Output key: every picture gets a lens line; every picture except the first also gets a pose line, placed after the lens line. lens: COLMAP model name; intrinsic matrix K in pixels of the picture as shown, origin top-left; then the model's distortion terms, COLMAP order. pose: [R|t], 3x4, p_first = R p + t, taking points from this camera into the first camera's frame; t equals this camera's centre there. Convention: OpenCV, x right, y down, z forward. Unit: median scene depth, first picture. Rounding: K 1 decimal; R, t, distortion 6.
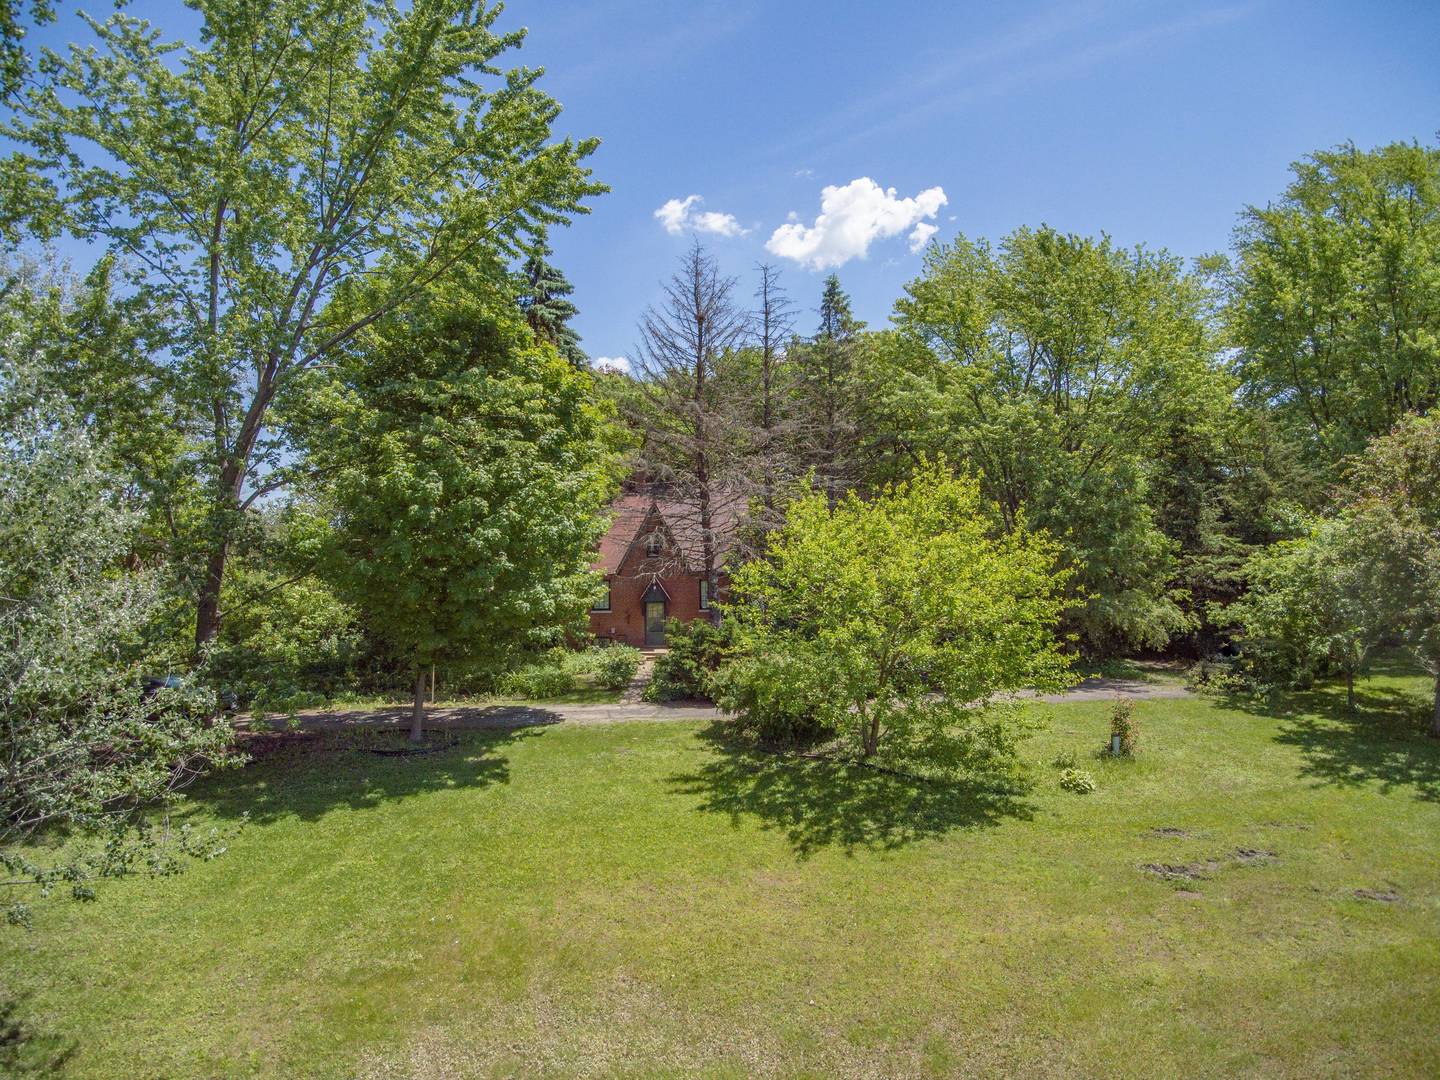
lens RADIAL K [[737.6, 0, 720.0], [0, 737.6, 540.0], [0, 0, 1]] dist [-0.047235, -0.008849]
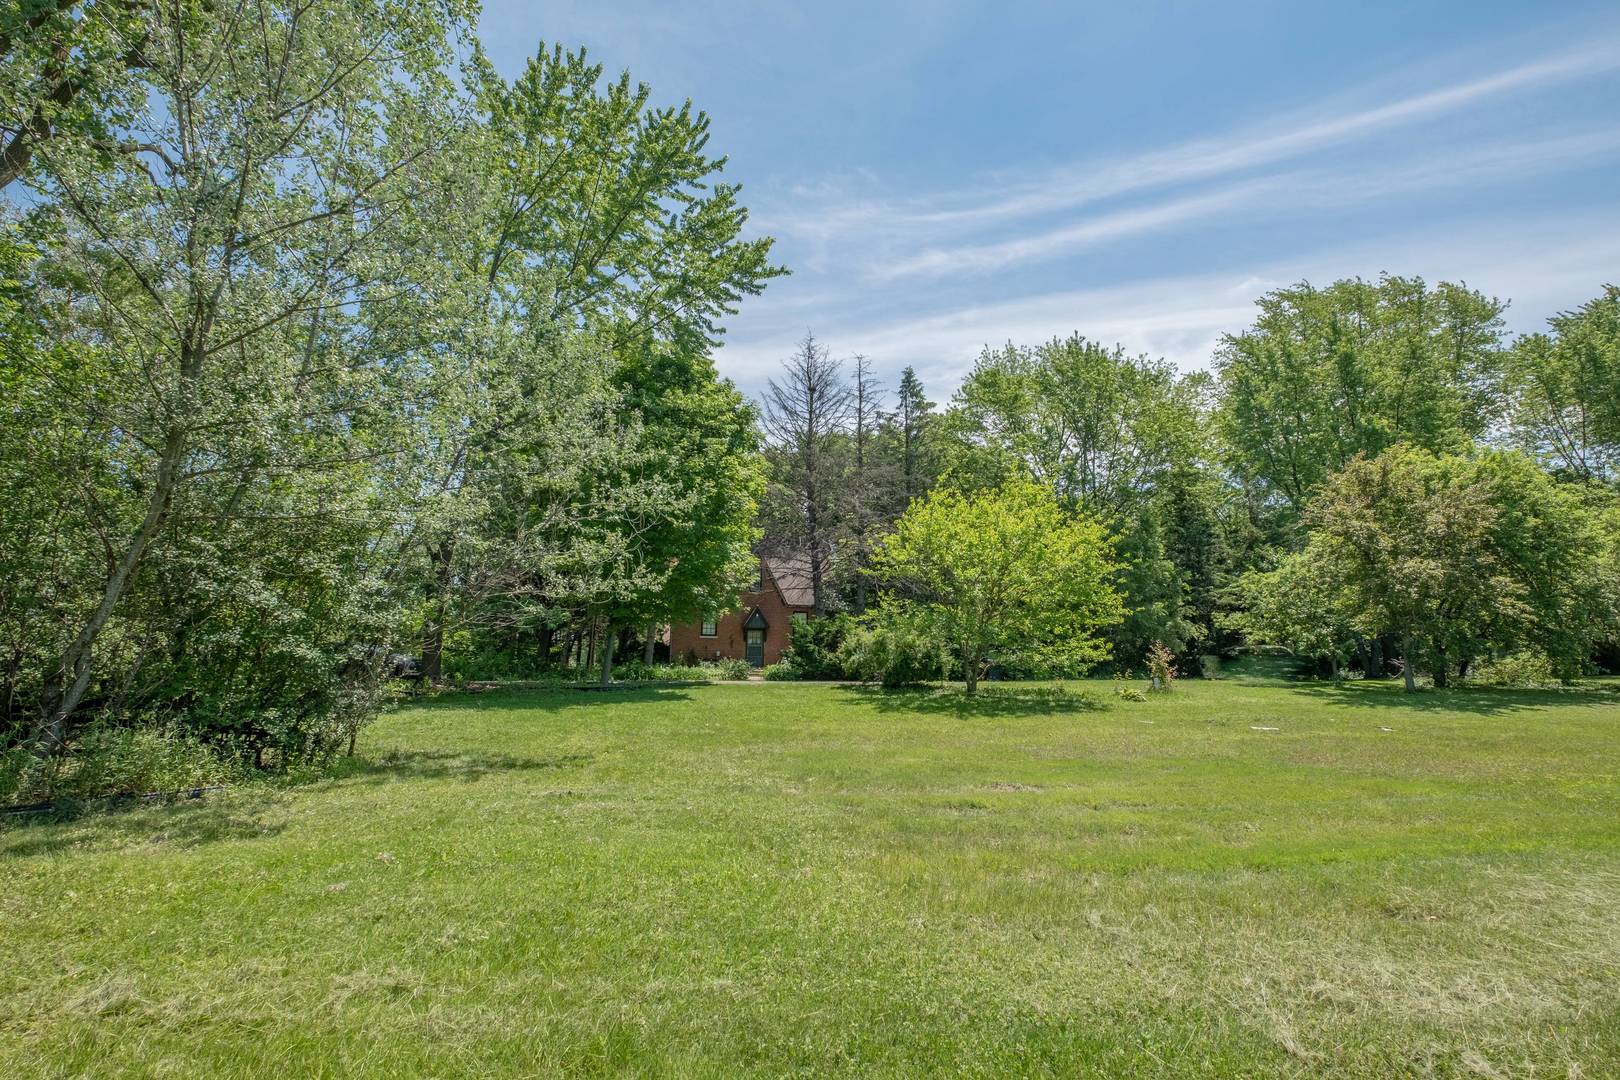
lens RADIAL K [[697.9, 0, 810.0], [0, 697.9, 540.0], [0, 0, 1]] dist [-0.011434, 0.001173]
pose [[0.996184, 0.029513, 0.082138, -0.124338], [-0.016287, 0.987423, -0.157258, 0.147863], [-0.085746, 0.155320, 0.984136, -0.151033]]
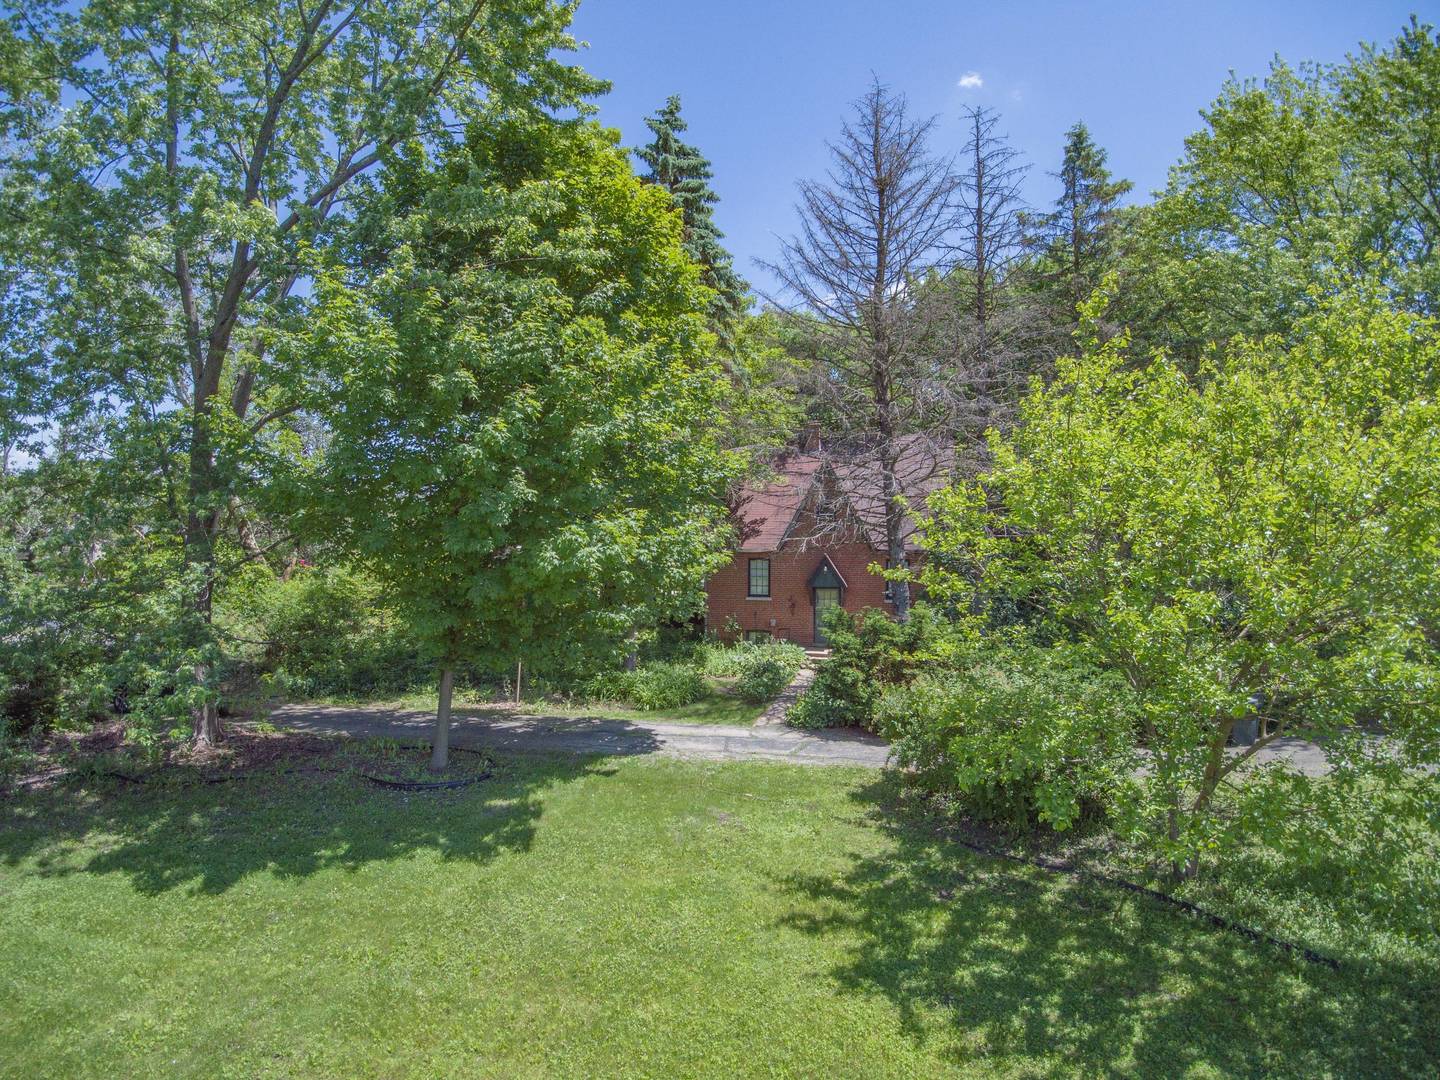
lens RADIAL K [[737.6, 0, 720.0], [0, 737.6, 540.0], [0, 0, 1]] dist [-0.047235, -0.008849]
pose [[0.961002, 0.008109, -0.276424, 0.020322], [-0.007123, 0.999964, 0.004571, 0.039745], [0.276451, -0.002424, 0.961025, 0.289496]]
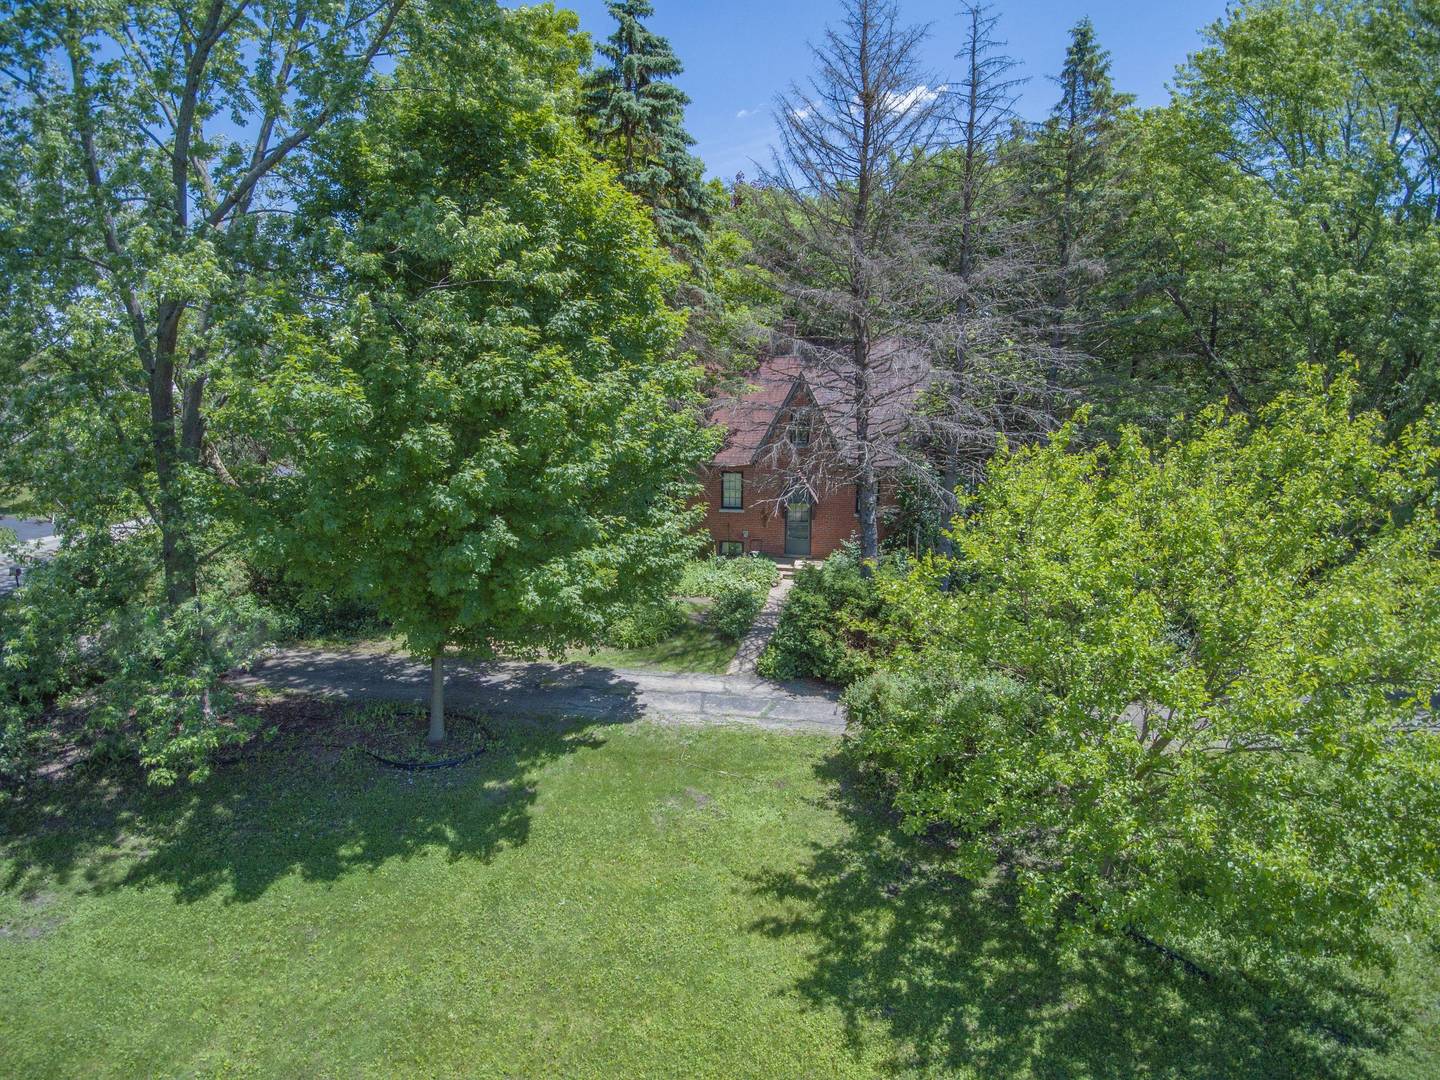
lens RADIAL K [[737.6, 0, 720.0], [0, 737.6, 540.0], [0, 0, 1]] dist [-0.047235, -0.008849]
pose [[0.970828, 0.059820, -0.232195, 0.018691], [-0.006865, 0.974917, 0.222464, -0.062916], [0.239679, -0.214380, 0.946887, 0.286335]]
